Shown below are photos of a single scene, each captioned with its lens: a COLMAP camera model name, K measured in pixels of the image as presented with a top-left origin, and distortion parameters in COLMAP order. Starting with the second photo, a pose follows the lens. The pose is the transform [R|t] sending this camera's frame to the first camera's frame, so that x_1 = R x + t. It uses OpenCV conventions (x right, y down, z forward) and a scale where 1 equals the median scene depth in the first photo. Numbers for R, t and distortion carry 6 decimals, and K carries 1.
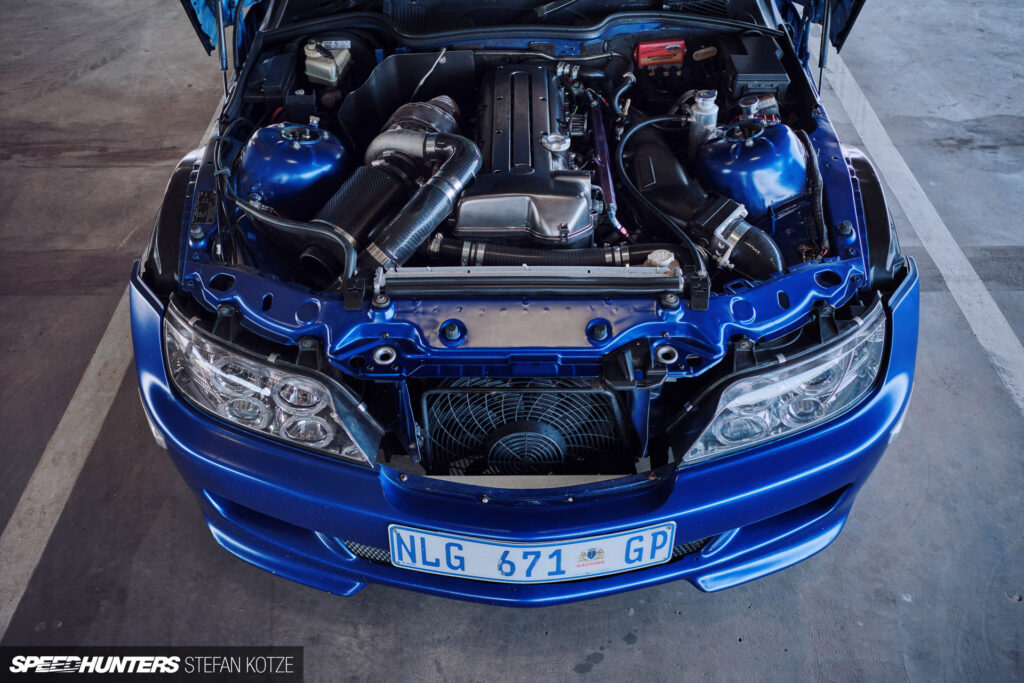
lens RADIAL K [[975.9, 0, 524.4], [0, 975.9, 339.3], [0, 0, 1]] dist [-0.016056, 0.002266]
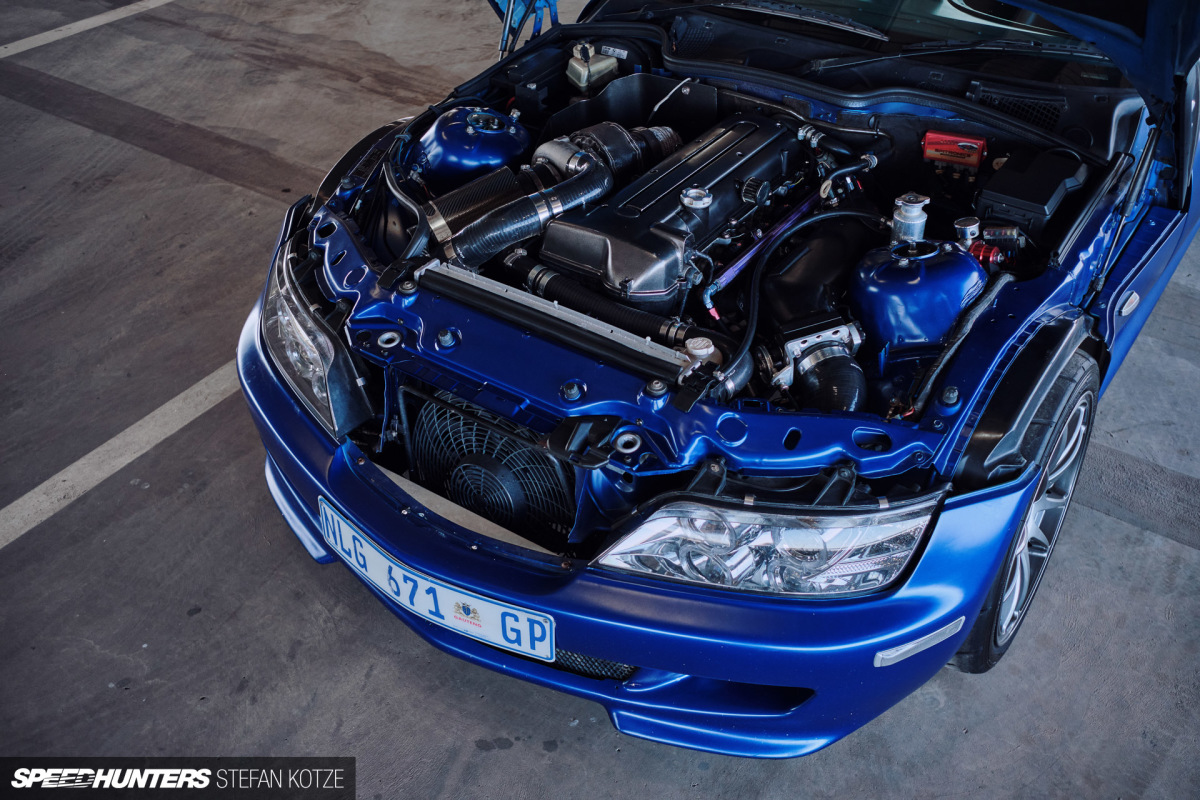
lens RADIAL K [[1143.6, 0, 614.5], [0, 1143.6, 397.4], [0, 0, 1]] dist [-0.016056, 0.002266]
pose [[0.827018, 0.346380, -0.442790, 0.520334], [-0.359784, 0.931320, 0.056556, -0.068588], [0.431969, 0.112536, 0.894840, 0.062870]]
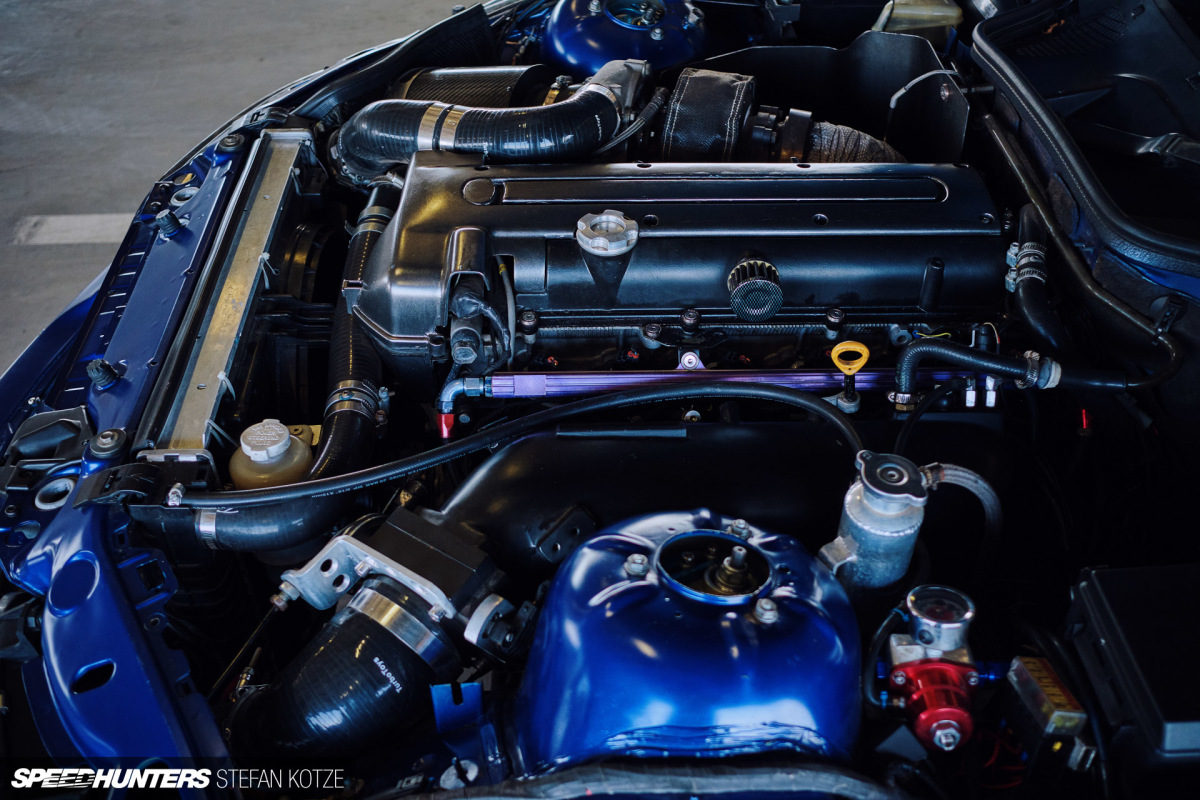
lens RADIAL K [[1143.6, 0, 614.5], [0, 1143.6, 397.4], [0, 0, 1]] dist [-0.016056, 0.002266]
pose [[0.031084, 0.672894, -0.739085, 0.507596], [-0.640362, 0.581162, 0.502183, -0.460443], [0.767444, 0.457672, 0.448960, 0.856575]]
